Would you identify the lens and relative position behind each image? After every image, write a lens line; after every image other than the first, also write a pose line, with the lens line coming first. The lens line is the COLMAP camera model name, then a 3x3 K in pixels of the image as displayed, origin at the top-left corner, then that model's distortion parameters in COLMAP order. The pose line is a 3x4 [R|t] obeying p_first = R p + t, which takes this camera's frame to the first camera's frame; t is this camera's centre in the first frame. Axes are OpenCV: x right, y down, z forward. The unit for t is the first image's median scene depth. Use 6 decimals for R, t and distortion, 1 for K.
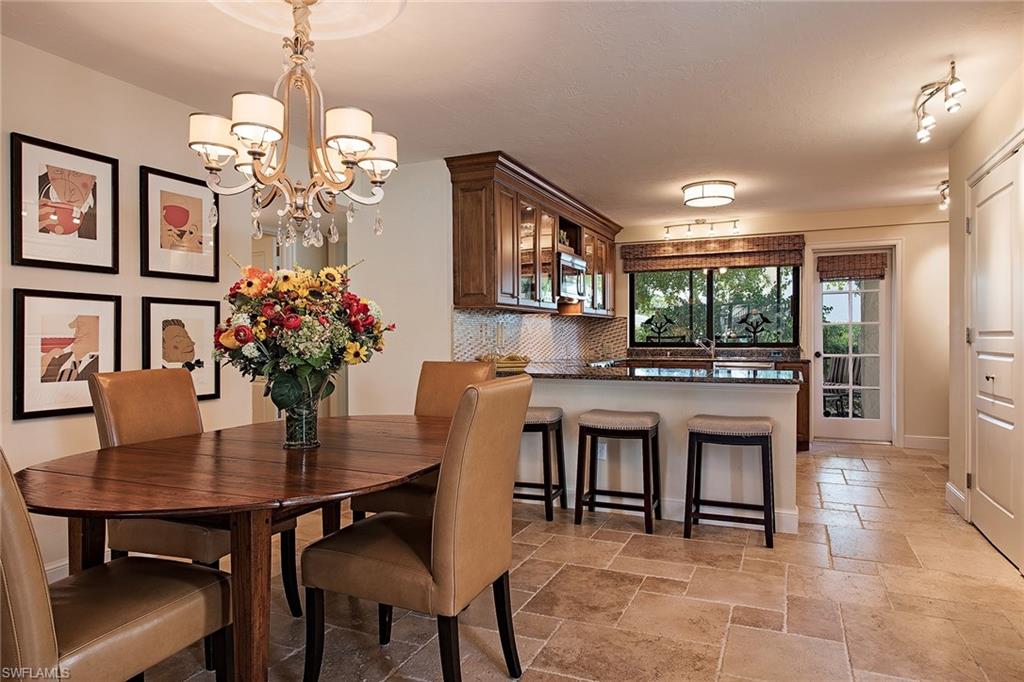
lens RADIAL K [[656.0, 0, 510.9], [0, 656.0, 337.7], [0, 0, 1]] dist [-0.006820, -0.000654]
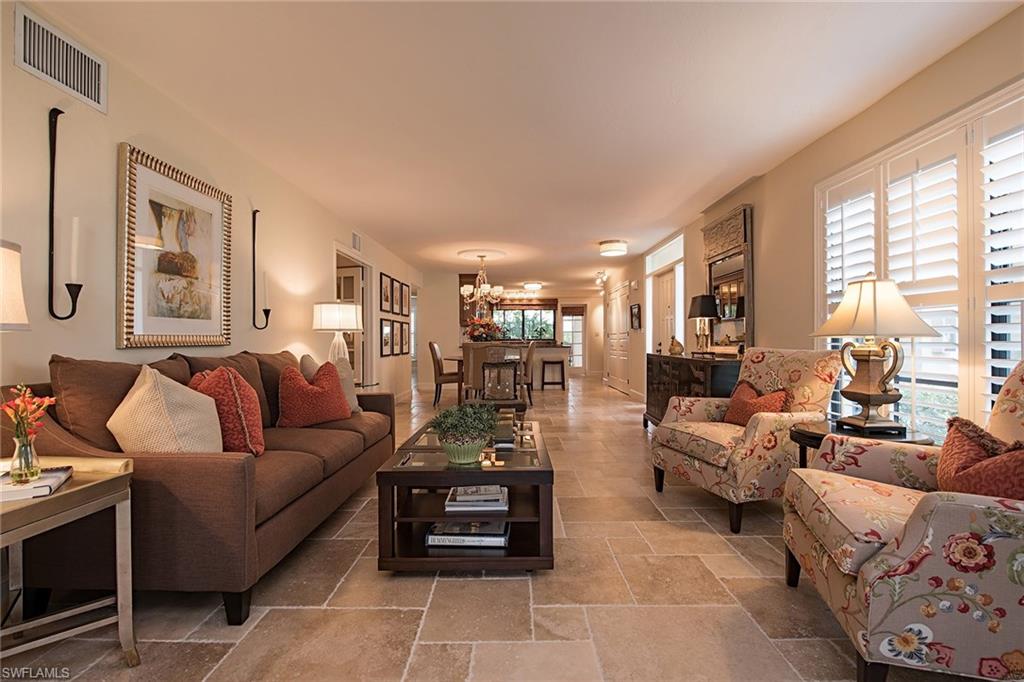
lens RADIAL K [[464.0, 0, 509.8], [0, 464.0, 337.9], [0, 0, 1]] dist [-0.001611, -0.000190]
pose [[0.915792, -0.007155, 0.401588, -0.647184], [0.013426, 0.999828, -0.012801, 0.038162], [-0.401428, 0.017115, 0.915731, -0.874334]]
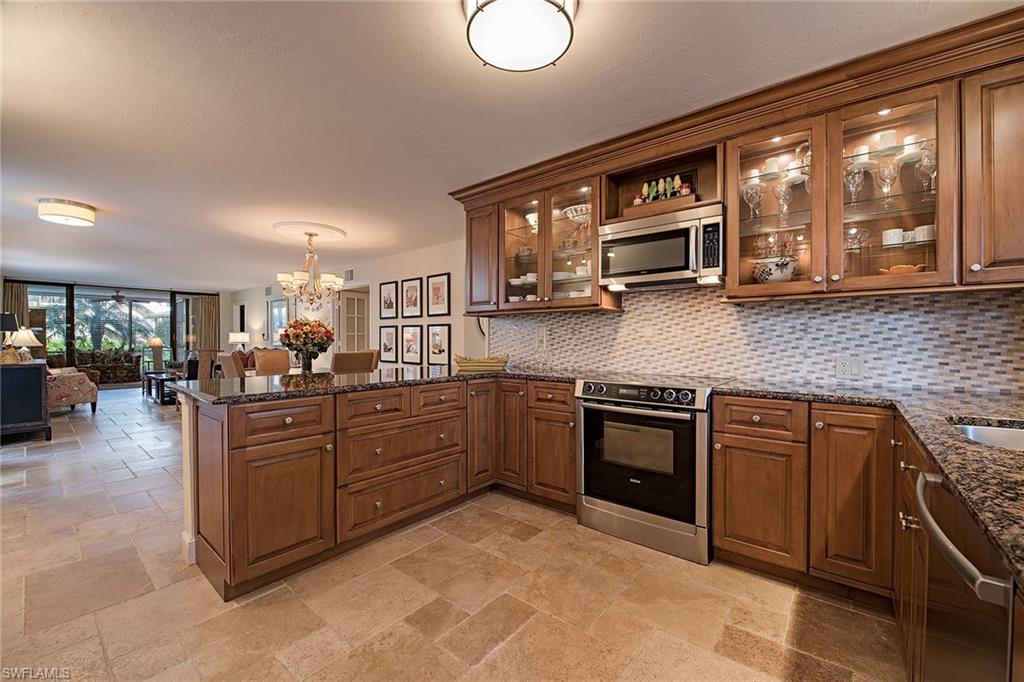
lens RADIAL K [[405.2, 0, 511.7], [0, 405.2, 341.3], [0, 0, 1]] dist [-0.021711, -0.000435]
pose [[-0.275414, 0.007080, -0.961300, 0.944289], [-0.003612, 0.999958, 0.008399, -0.007766], [0.961319, 0.005785, -0.275377, 1.783080]]
